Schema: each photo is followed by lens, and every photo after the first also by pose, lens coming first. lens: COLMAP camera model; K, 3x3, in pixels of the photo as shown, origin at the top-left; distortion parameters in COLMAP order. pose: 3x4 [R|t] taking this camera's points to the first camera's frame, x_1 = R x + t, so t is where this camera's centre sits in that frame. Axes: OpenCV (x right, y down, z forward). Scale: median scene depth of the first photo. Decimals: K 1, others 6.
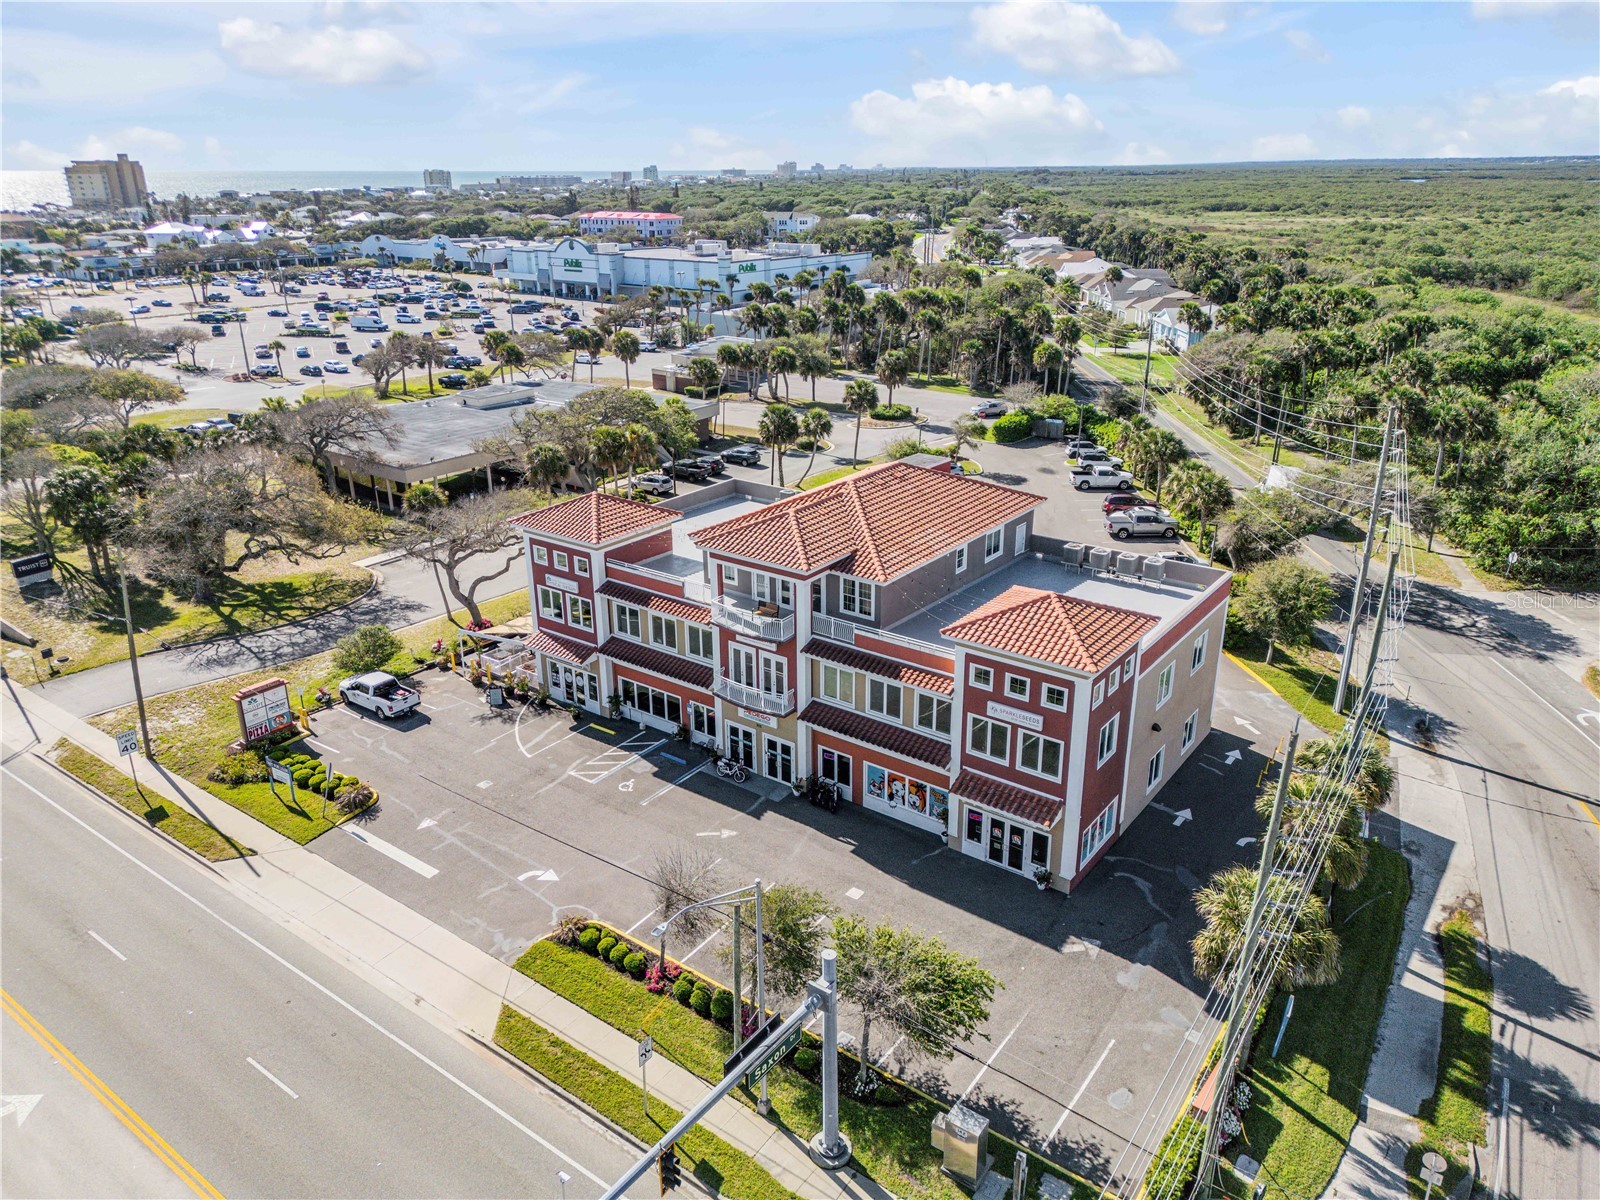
lens RADIAL K [[1118.9, 0, 801.2], [0, 1118.9, 607.1], [0, 0, 1]] dist [0.086824, -0.091659]
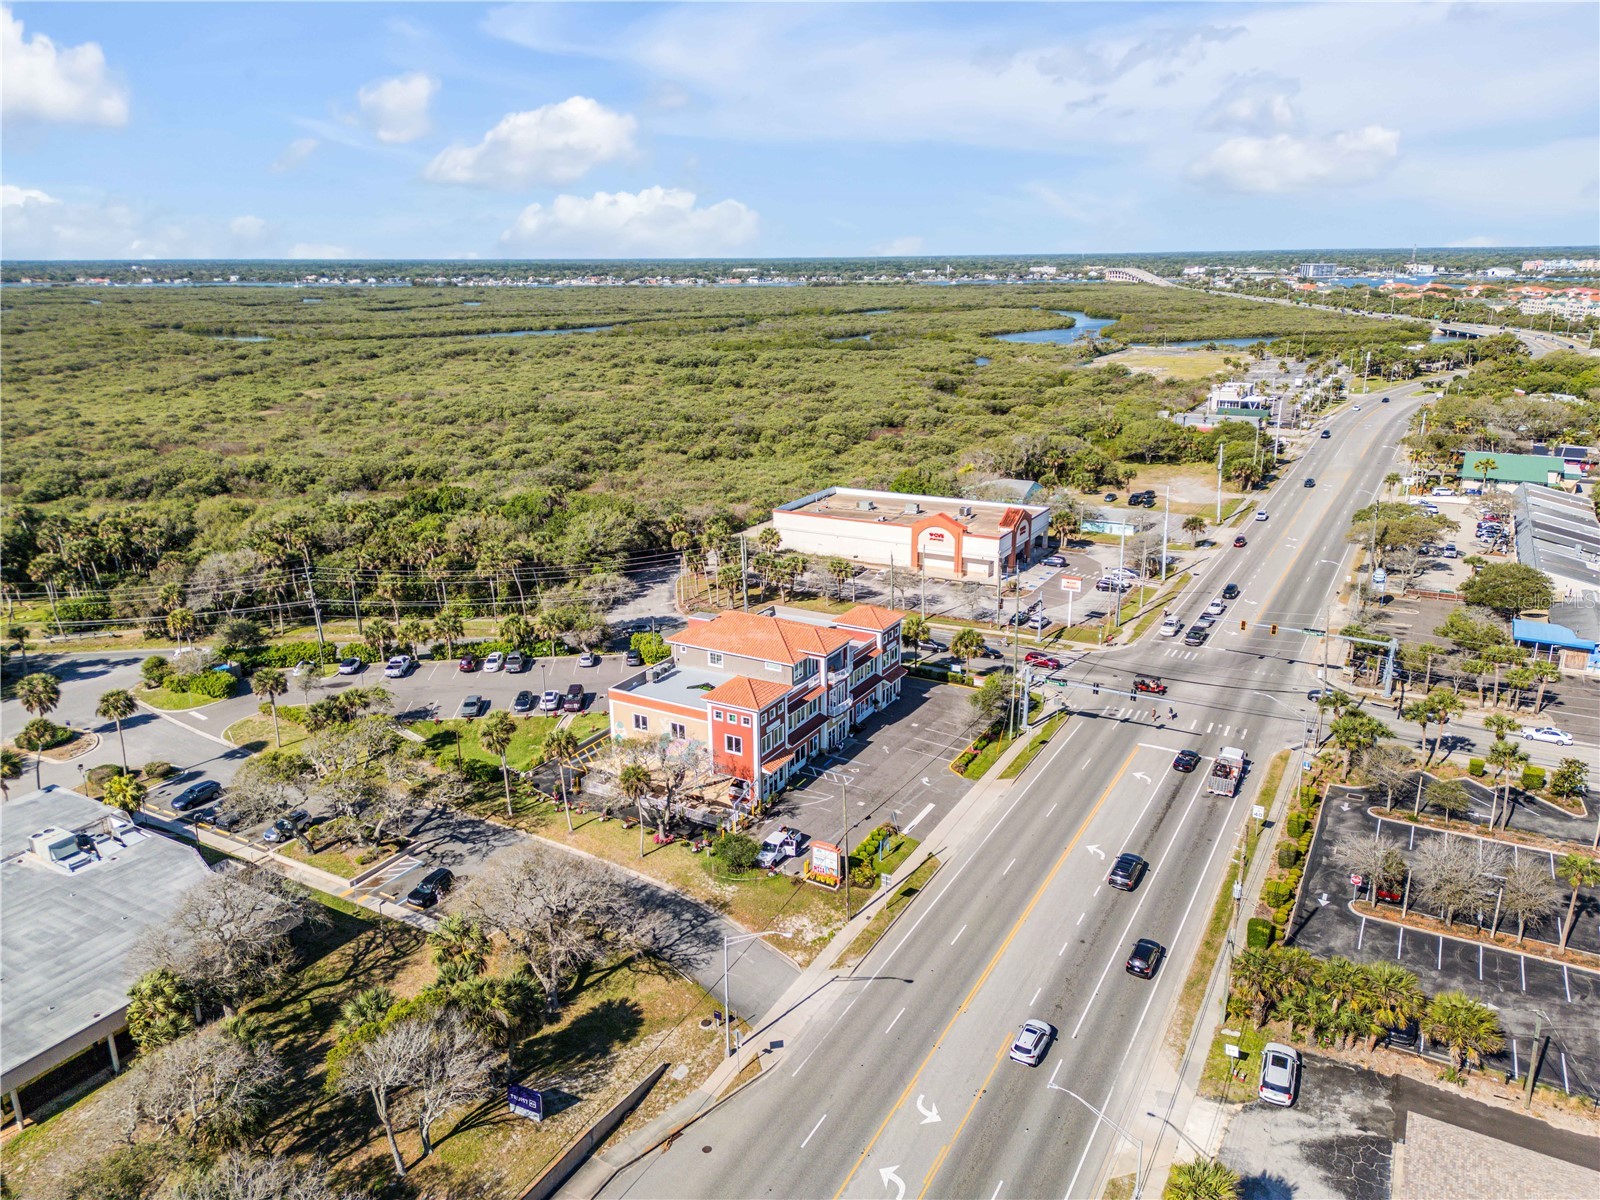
lens RADIAL K [[1118.9, 0, 797.2], [0, 1118.9, 610.9], [0, 0, 1]] dist [0.086824, -0.091659]
pose [[-0.116910, -0.292807, 0.948997, -1.677928], [0.369583, 0.874094, 0.315226, -0.660372], [-0.921814, 0.387587, 0.006026, 0.790438]]
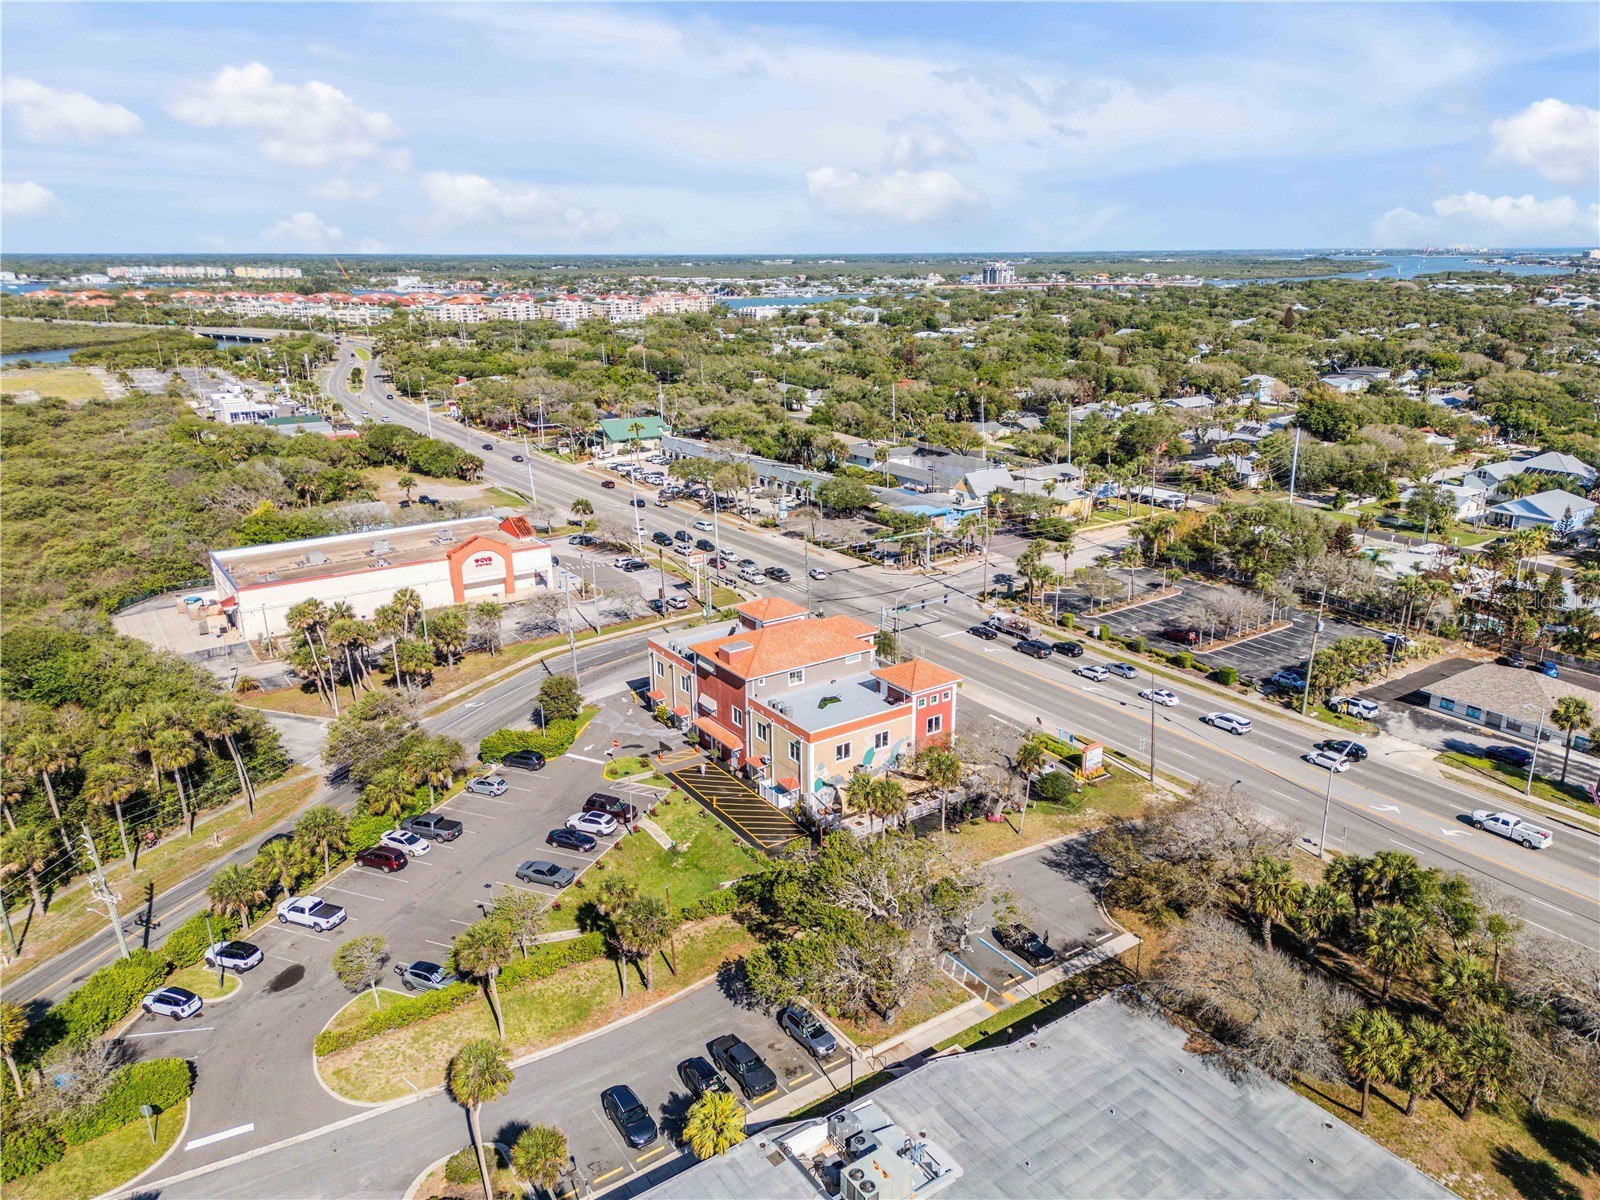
lens RADIAL K [[1118.9, 0, 805.2], [0, 1118.9, 616.1], [0, 0, 1]] dist [0.086824, -0.091659]
pose [[-0.946140, -0.088903, 0.311314, -0.521332], [0.128463, 0.779540, 0.613038, -1.188610], [-0.297182, 0.620011, -0.726133, 2.121547]]
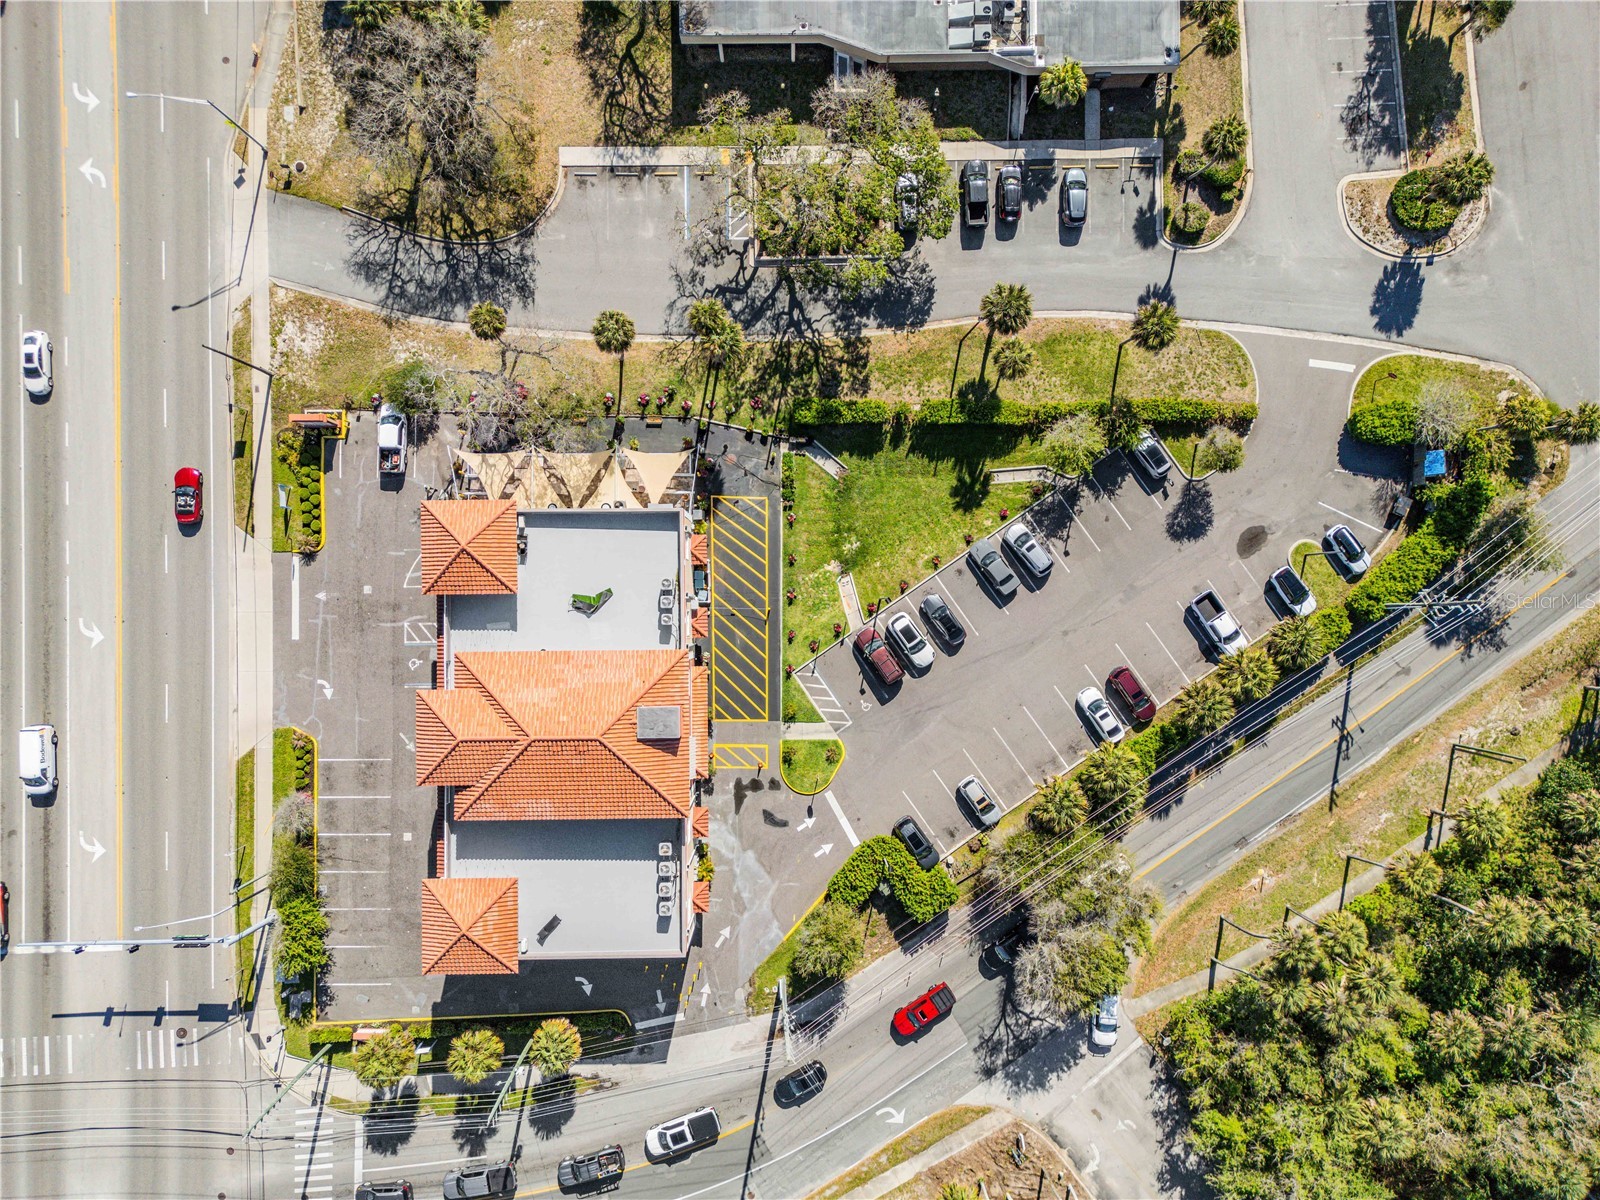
lens RADIAL K [[1118.9, 0, 797.8], [0, 1118.9, 590.3], [0, 0, 1]] dist [0.086824, -0.091659]
pose [[0.604312, 0.796743, 0.002730, 0.077166], [-0.295554, 0.220986, 0.929415, -1.276012], [0.739902, -0.562463, 0.369025, 0.704785]]
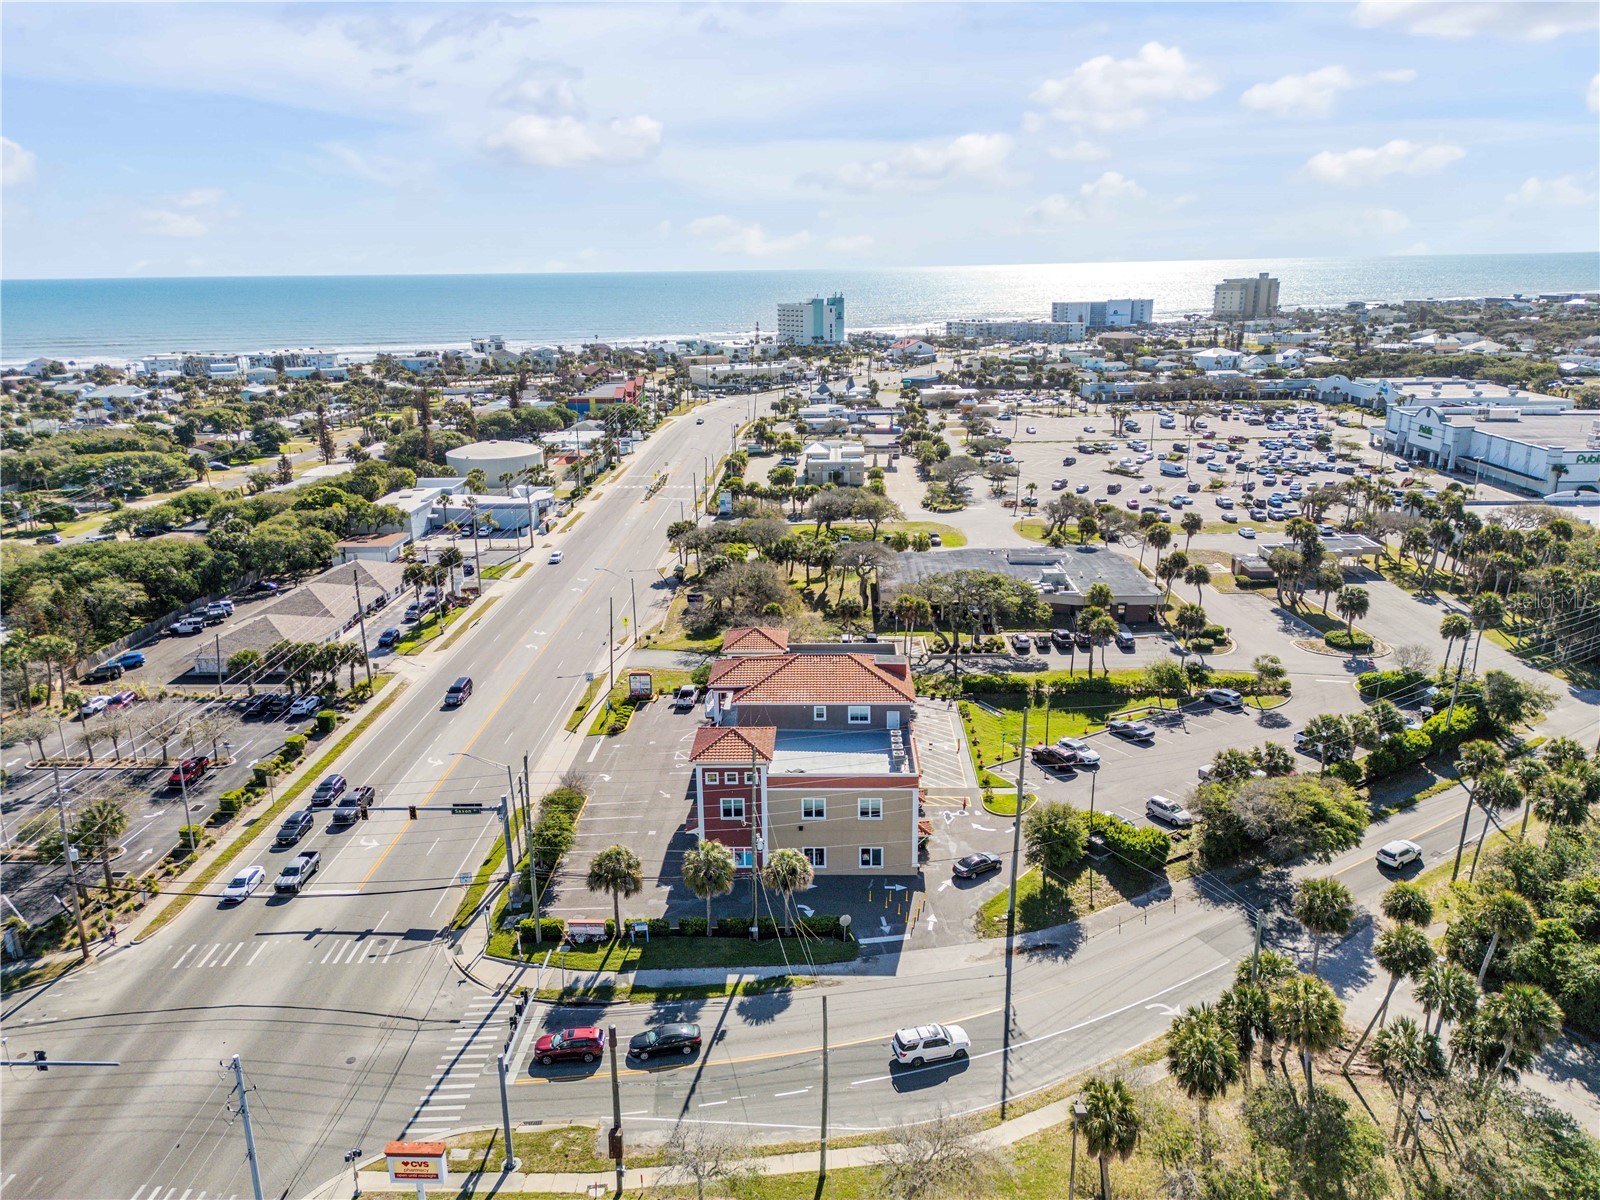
lens RADIAL K [[1118.9, 0, 799.3], [0, 1118.9, 604.3], [0, 0, 1]] dist [0.086824, -0.091659]
pose [[0.572041, 0.234478, -0.785996, 1.237971], [-0.286682, 0.954987, 0.076247, -0.280021], [0.768494, 0.181715, 0.613512, -0.121518]]
